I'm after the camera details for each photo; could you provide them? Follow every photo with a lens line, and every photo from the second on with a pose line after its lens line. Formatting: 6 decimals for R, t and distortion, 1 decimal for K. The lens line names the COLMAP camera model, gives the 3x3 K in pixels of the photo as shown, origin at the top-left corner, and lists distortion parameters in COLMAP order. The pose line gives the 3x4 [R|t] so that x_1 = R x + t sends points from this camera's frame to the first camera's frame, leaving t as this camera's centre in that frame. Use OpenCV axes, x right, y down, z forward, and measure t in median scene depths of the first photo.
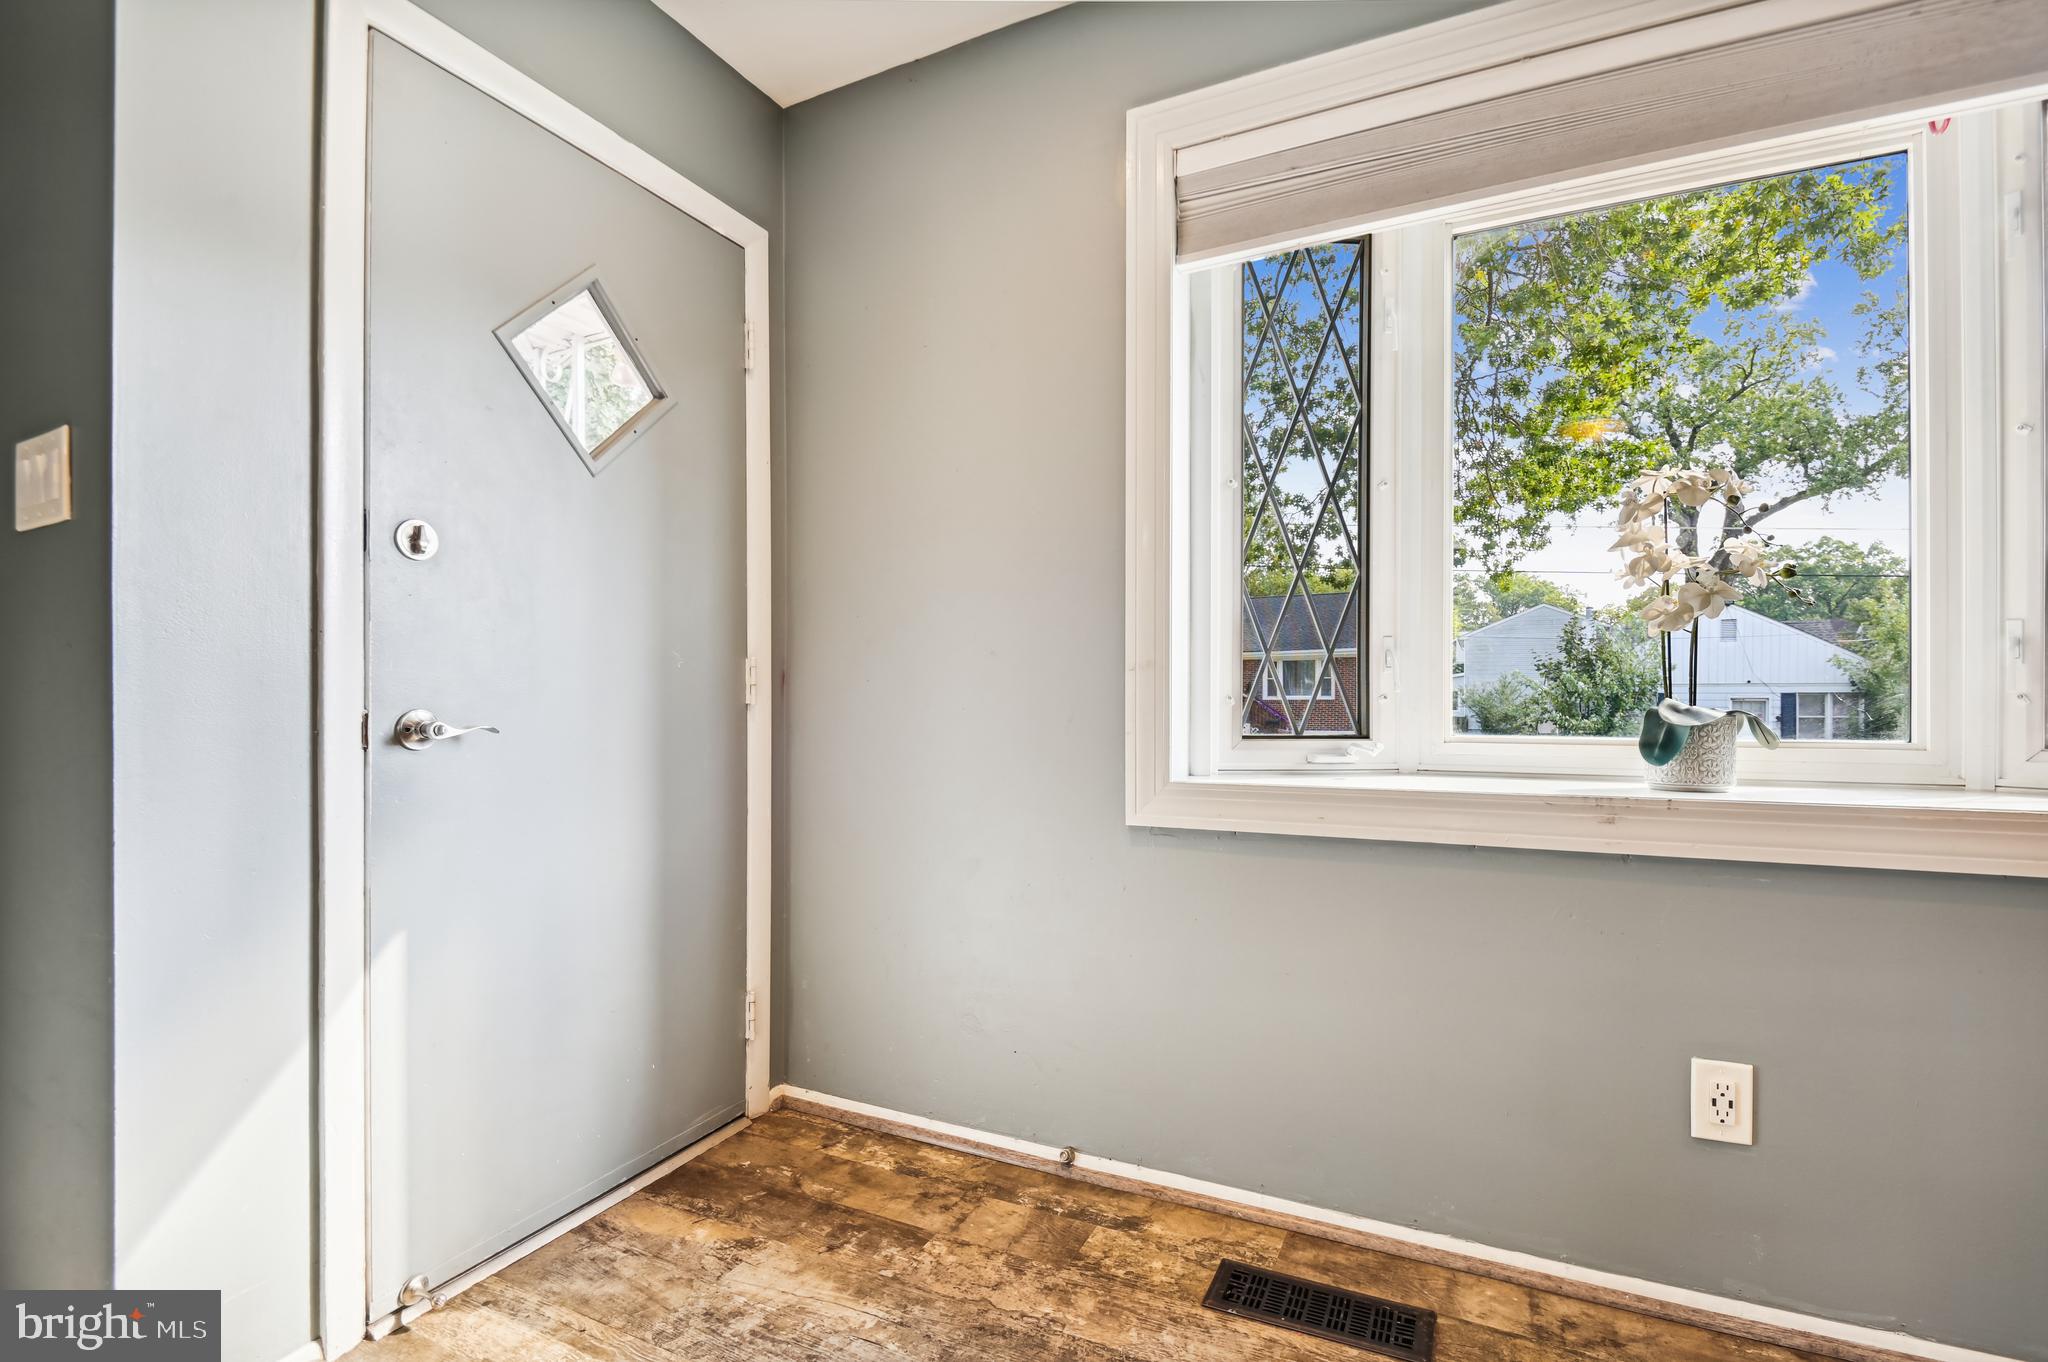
lens RADIAL K [[930.5, 0, 1038.7], [0, 930.5, 699.0], [0, 0, 1]] dist [0.024073, -0.016911]
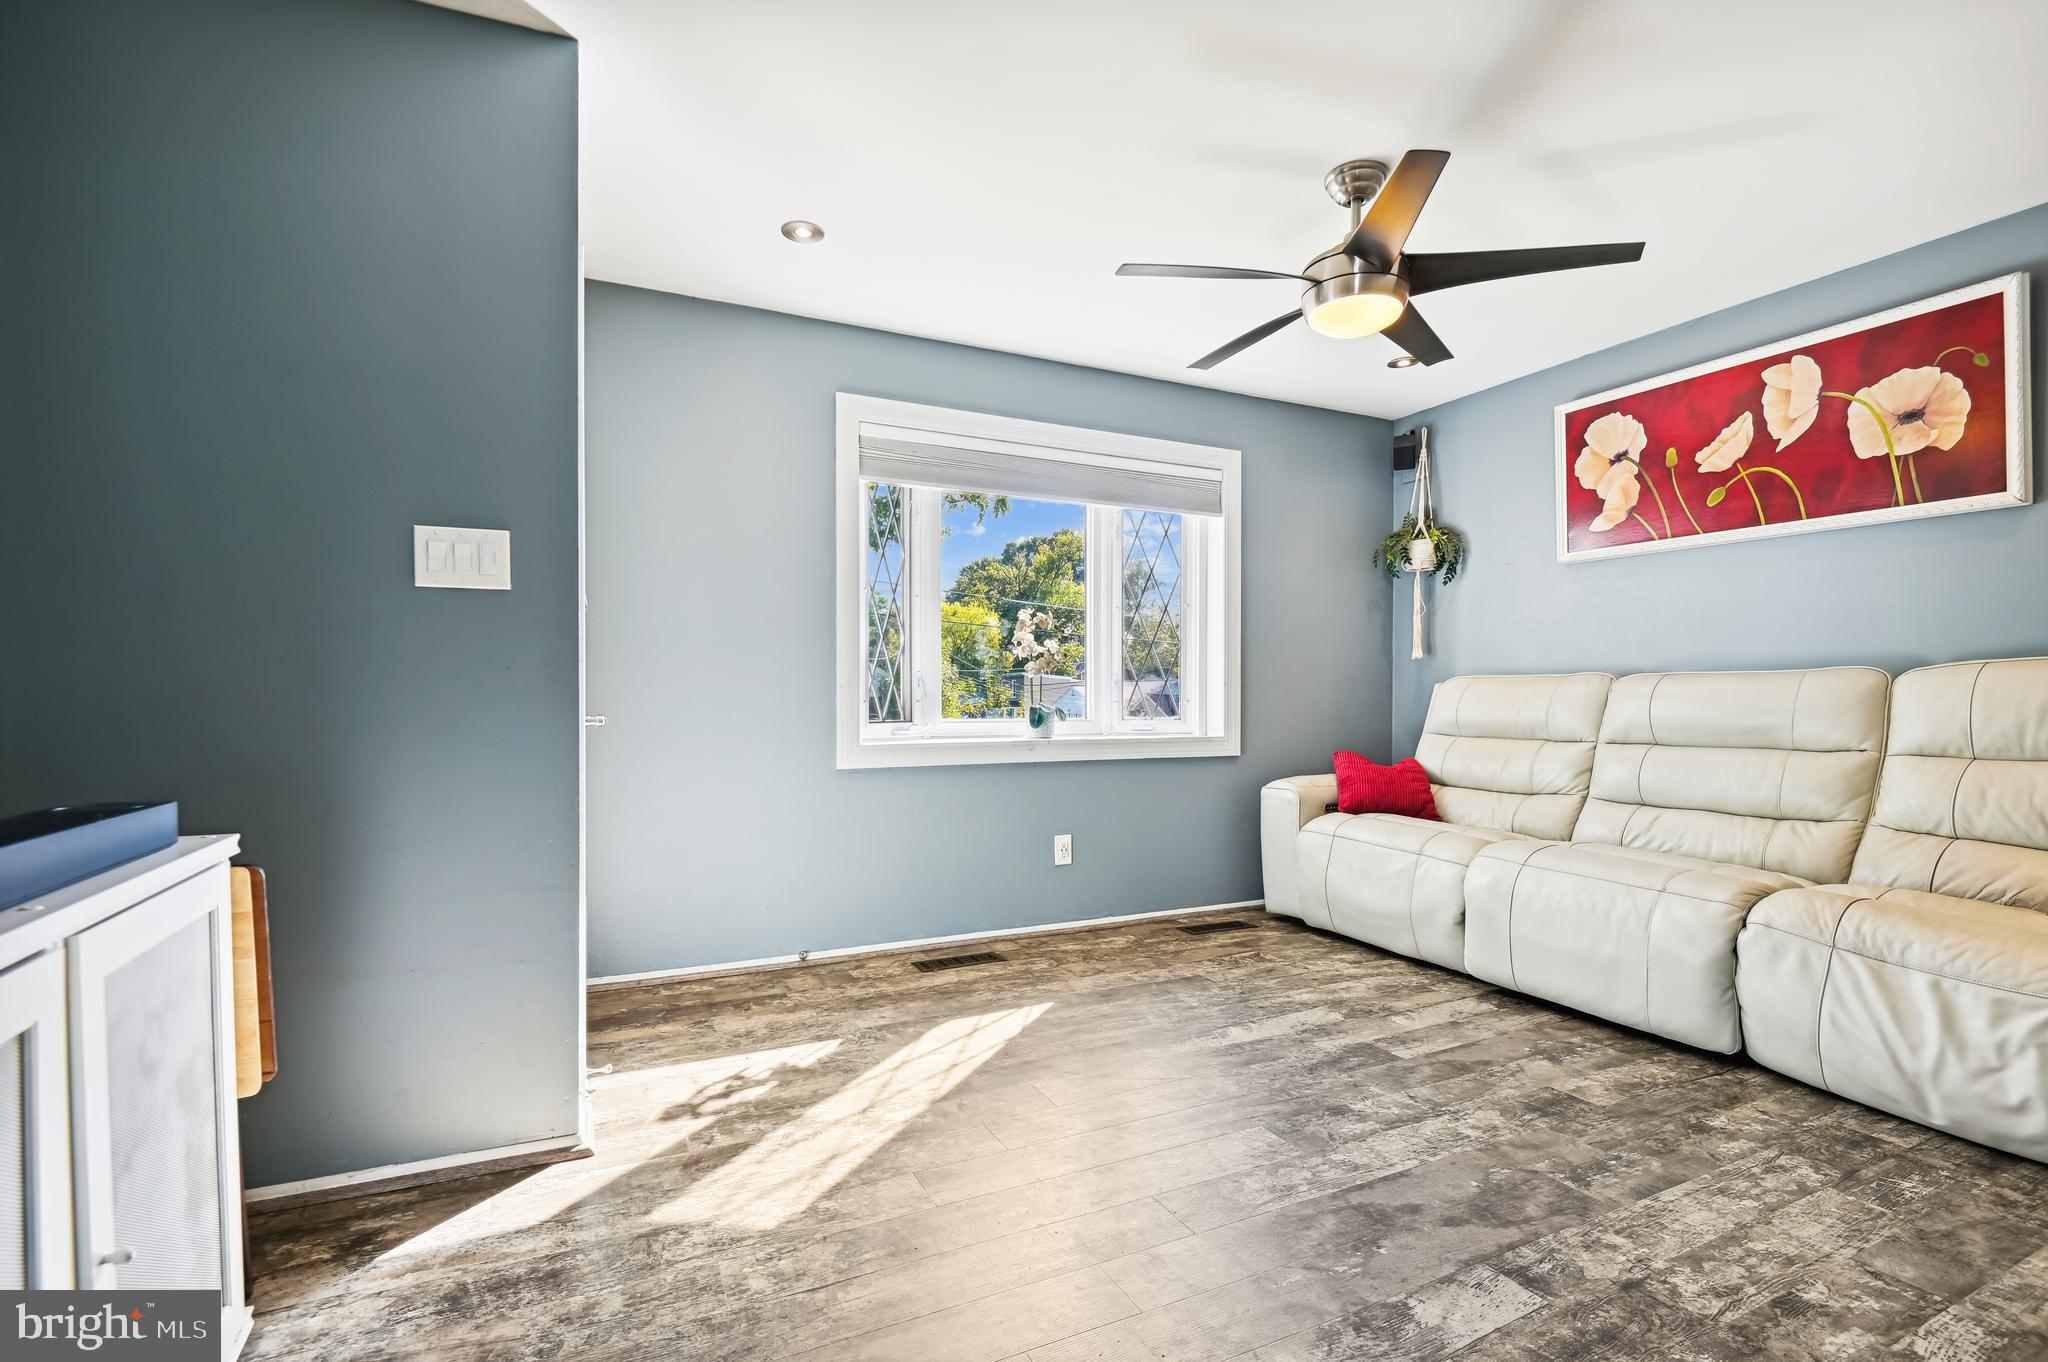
lens RADIAL K [[930.5, 0, 1030.0], [0, 930.5, 696.7], [0, 0, 1]] dist [0.024073, -0.016911]
pose [[0.614354, 0.006396, 0.789004, -1.254429], [-0.000160, 0.999968, -0.007981, 0.004056], [-0.789030, 0.004777, 0.614336, -0.504912]]
